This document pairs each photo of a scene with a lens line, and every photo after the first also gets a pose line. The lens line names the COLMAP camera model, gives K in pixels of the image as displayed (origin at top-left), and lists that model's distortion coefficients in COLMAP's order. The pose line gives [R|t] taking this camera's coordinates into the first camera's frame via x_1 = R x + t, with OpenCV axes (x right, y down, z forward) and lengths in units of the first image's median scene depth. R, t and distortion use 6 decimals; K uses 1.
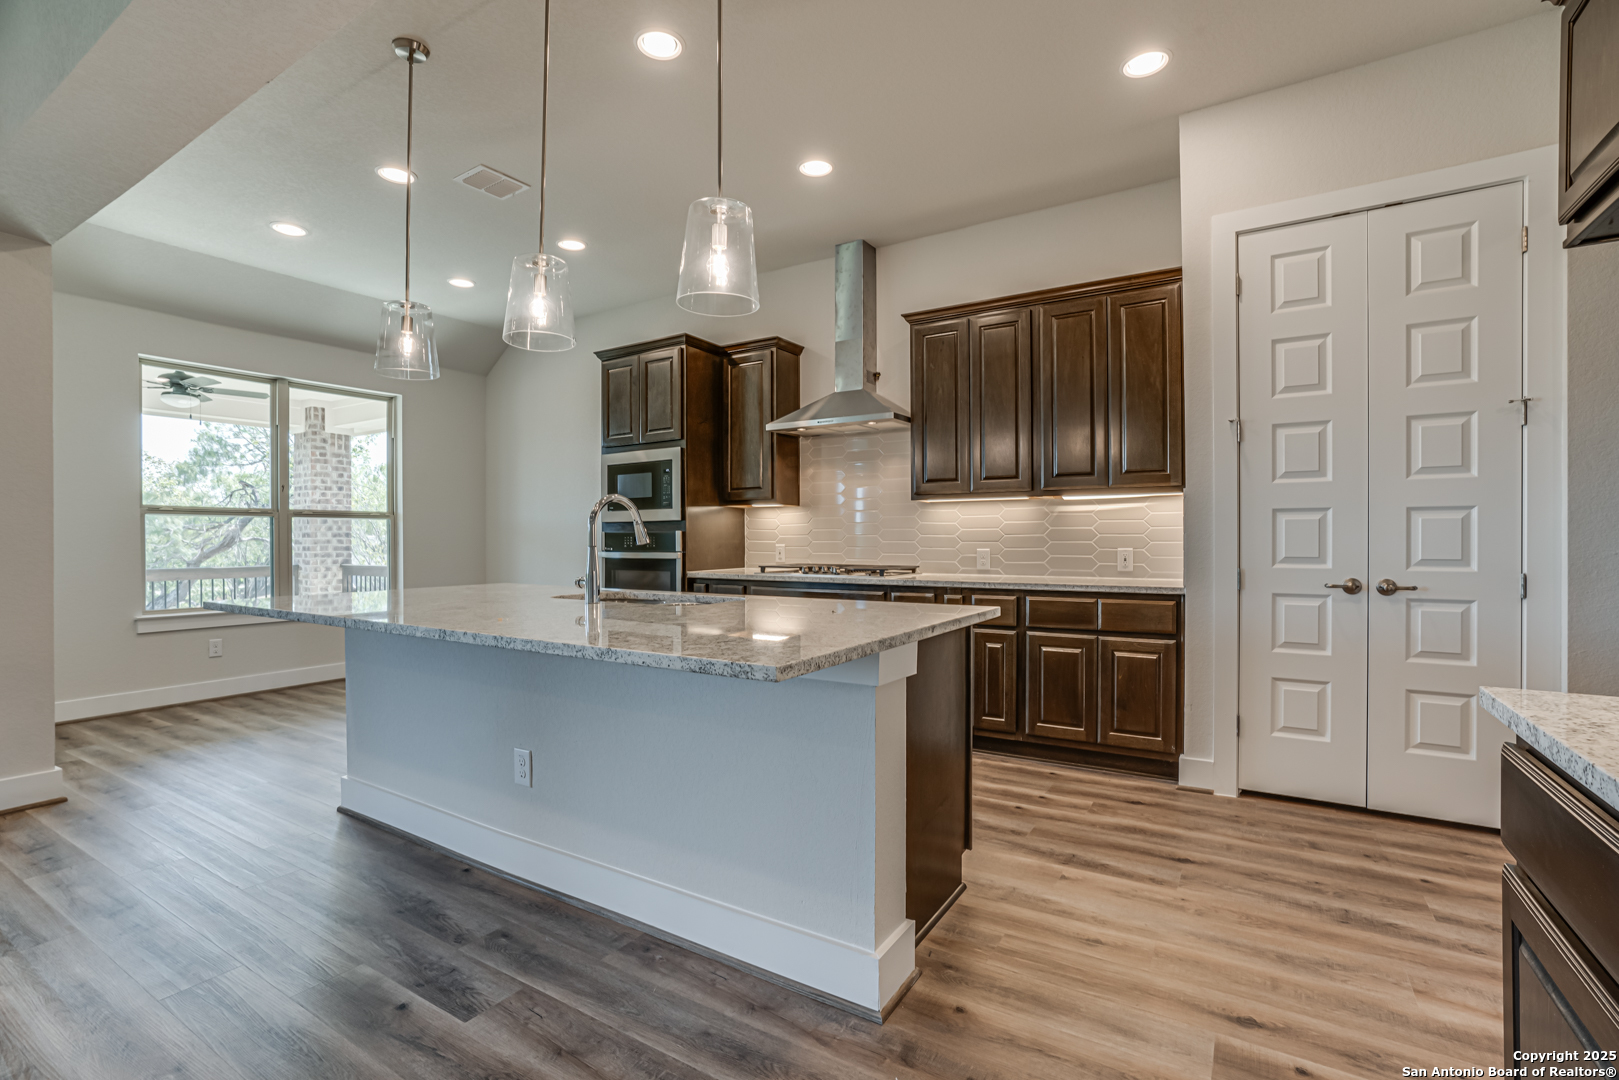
lens RADIAL K [[735.4, 0, 808.4], [0, 735.4, 546.3], [0, 0, 1]] dist [-0.038150, 0.004561]
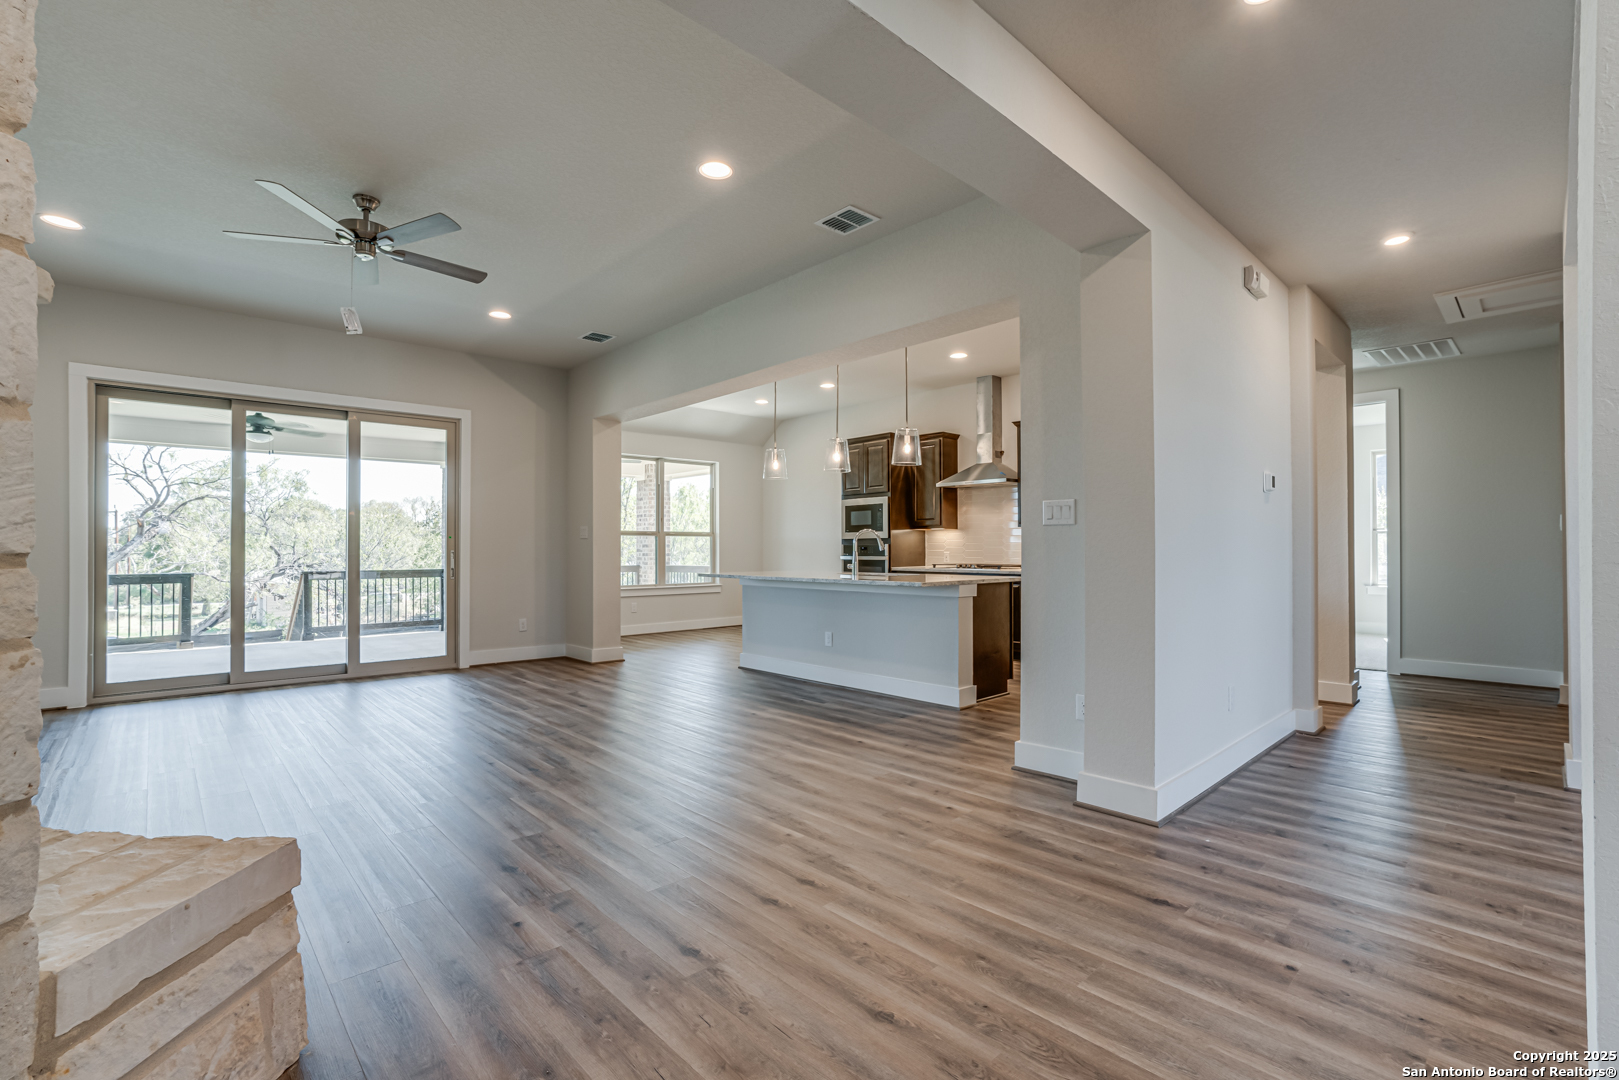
lens RADIAL K [[735.4, 0, 821.0], [0, 735.4, 540.7], [0, 0, 1]] dist [-0.038150, 0.004561]
pose [[0.969666, -0.002299, -0.244423, 0.100588], [-0.002969, 0.999771, -0.021182, 0.008482], [0.244415, 0.021265, 0.969437, -0.741966]]
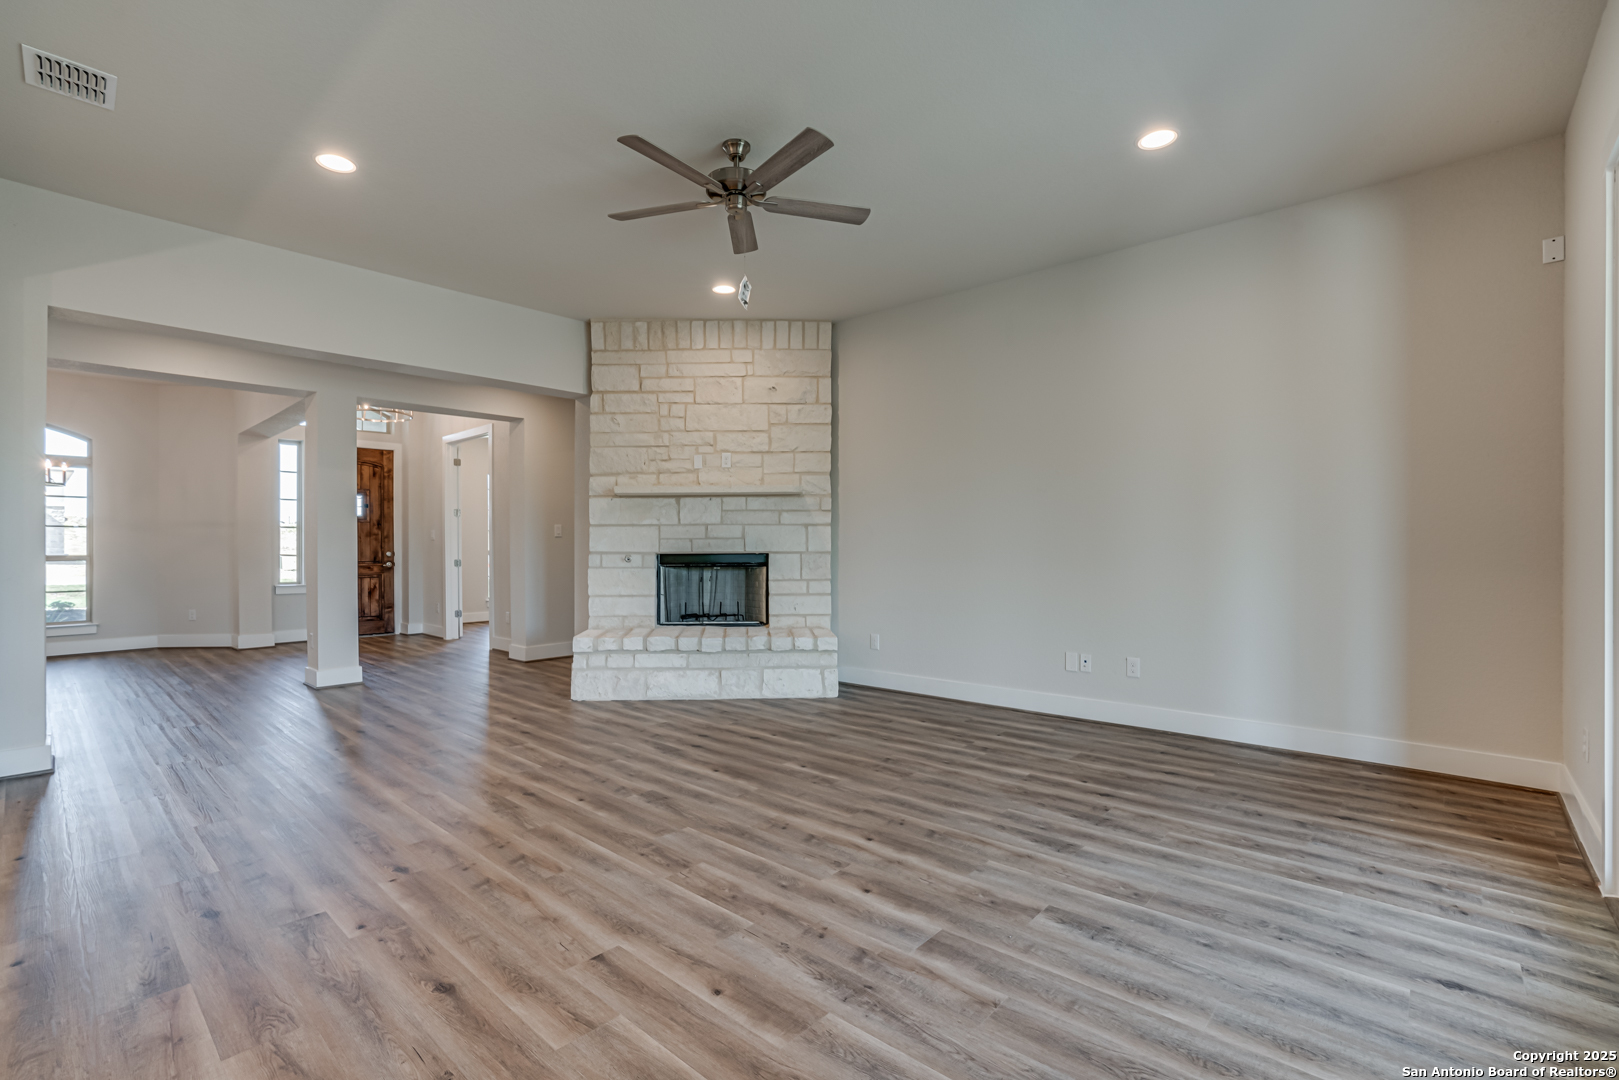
lens RADIAL K [[735.4, 0, 817.7], [0, 735.4, 542.9], [0, 0, 1]] dist [-0.038150, 0.004561]
pose [[-0.987645, 0.007634, 0.156523, -0.779048], [0.008277, 0.999960, 0.003454, -0.007273], [-0.156490, 0.004707, -0.987668, 0.598686]]
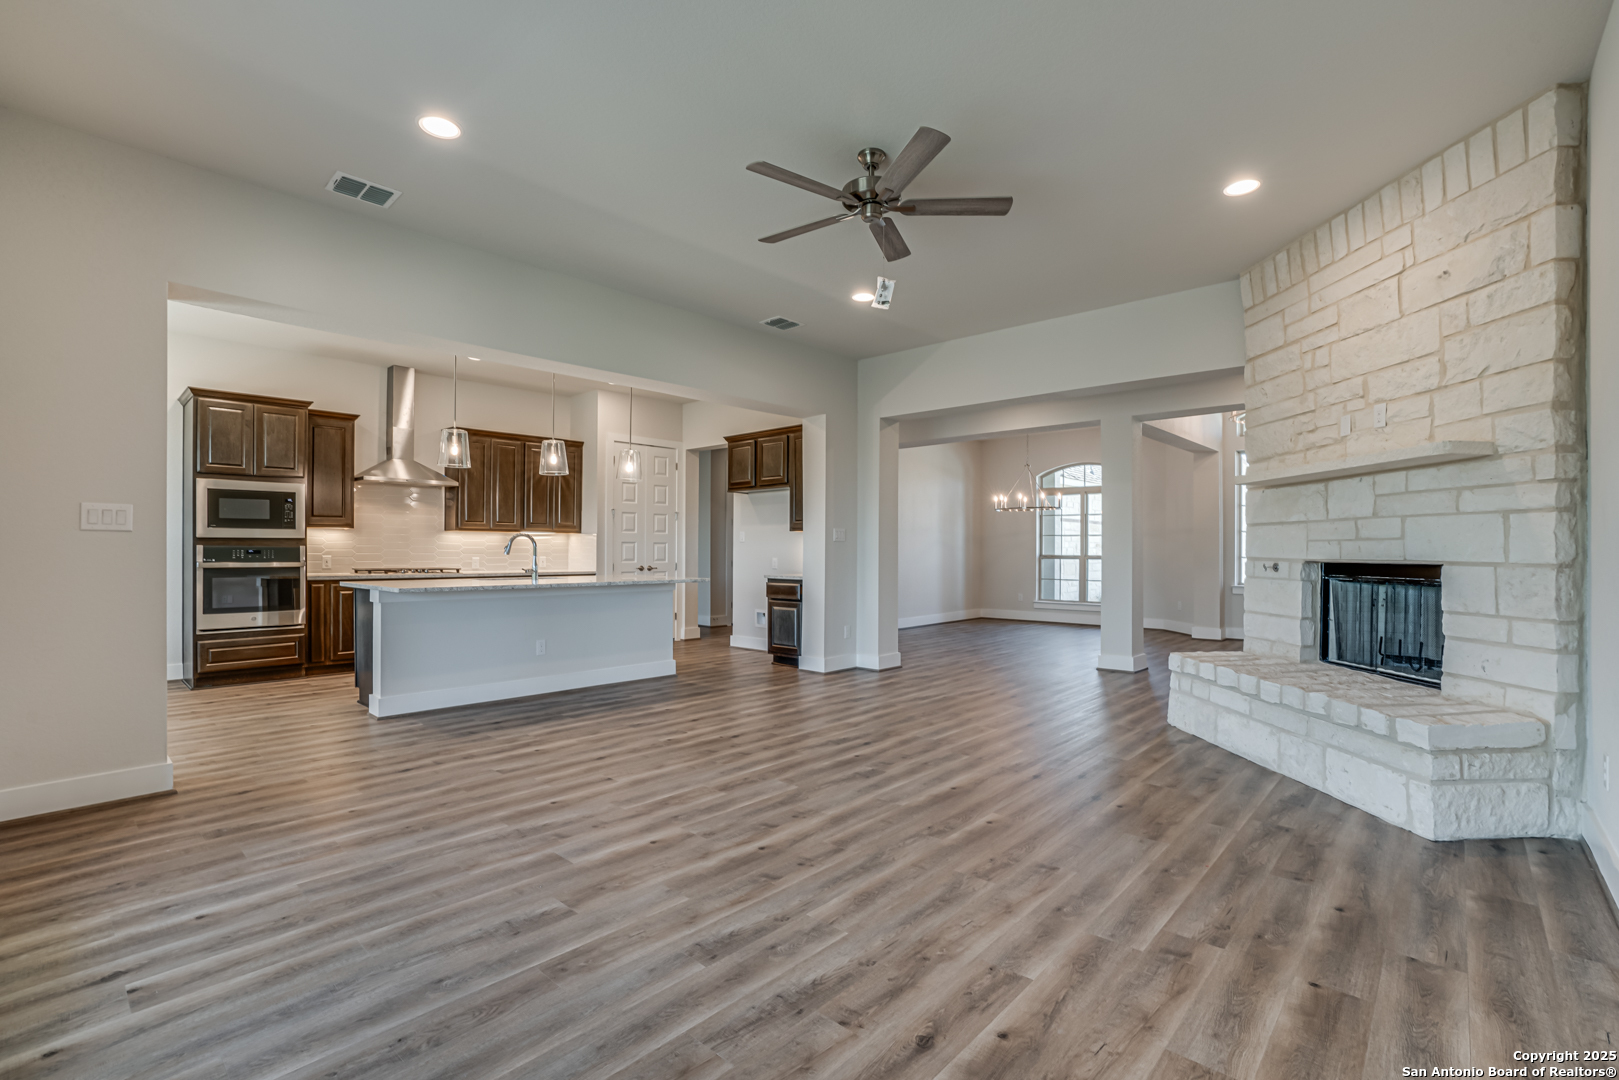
lens RADIAL K [[735.4, 0, 806.1], [0, 735.4, 556.0], [0, 0, 1]] dist [-0.038150, 0.004561]
pose [[0.187140, -0.003827, 0.982326, -1.306112], [0.006356, 0.999976, 0.002685, -0.000045], [-0.982313, 0.005741, 0.187160, -0.155203]]
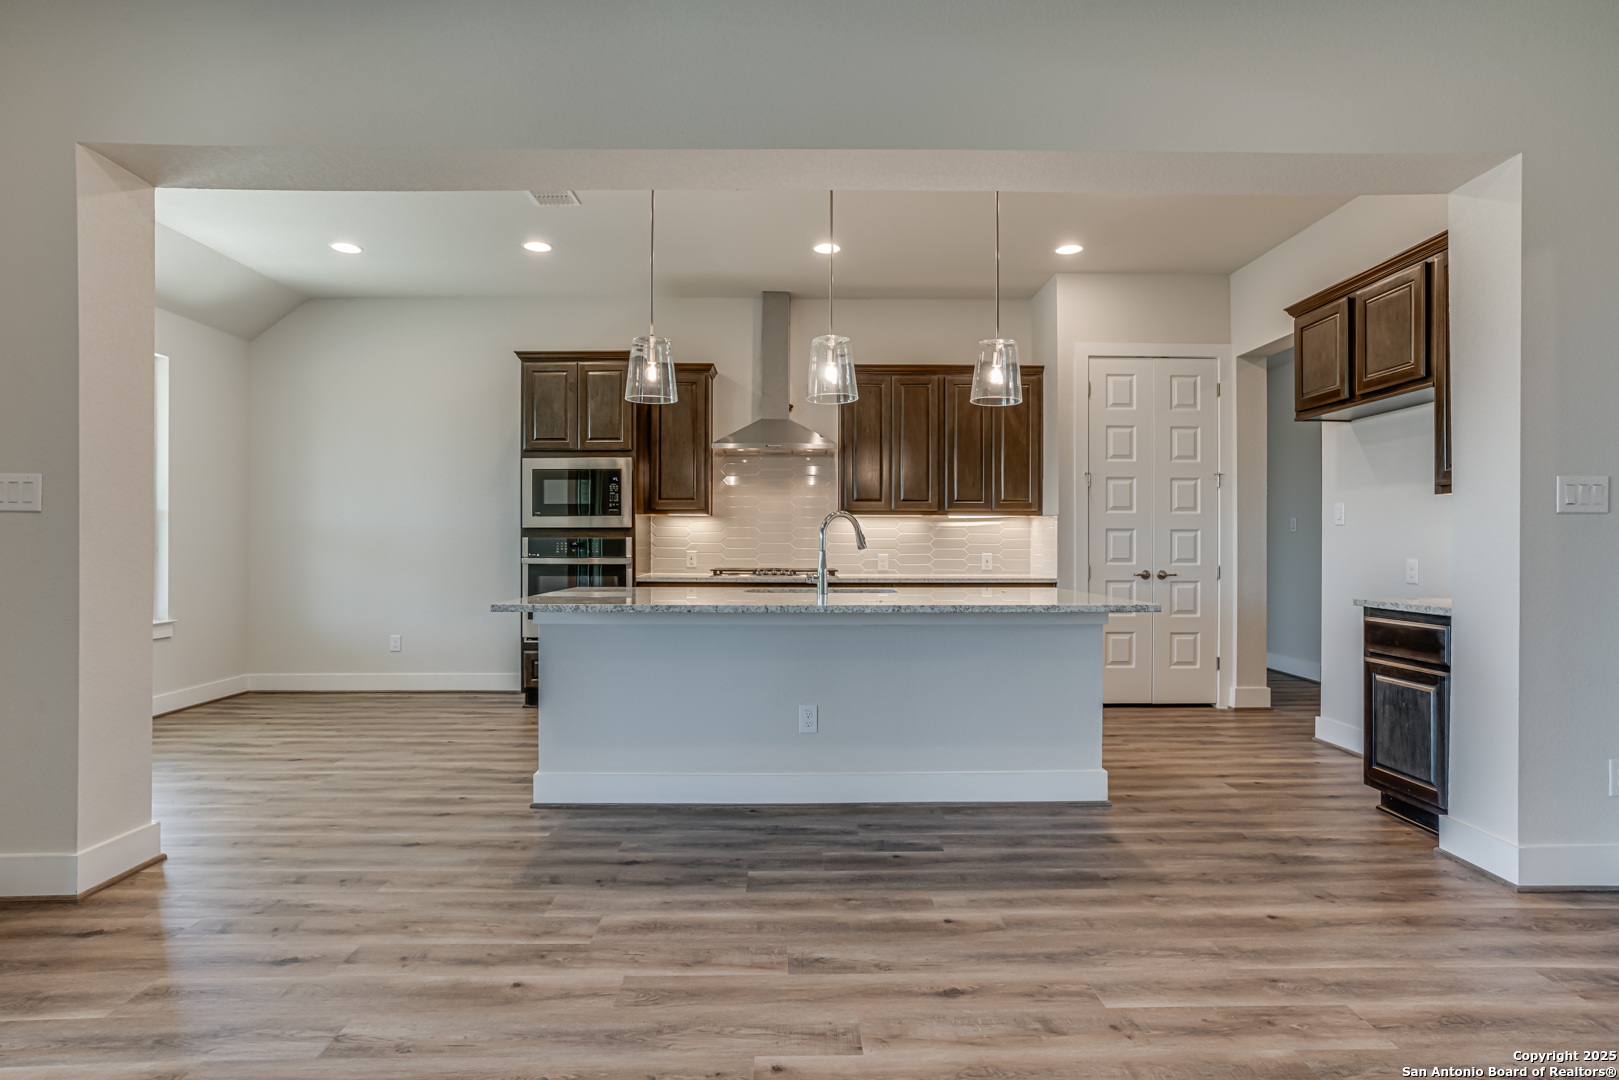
lens RADIAL K [[830.4, 0, 810.1], [0, 830.4, 548.1], [0, 0, 1]] dist [-0.018016, 0.005552]
pose [[0.834636, 0.002725, 0.550795, -0.612838], [0.001718, 0.999970, -0.007550, 0.003273], [-0.550799, 0.007248, 0.834606, -0.128336]]
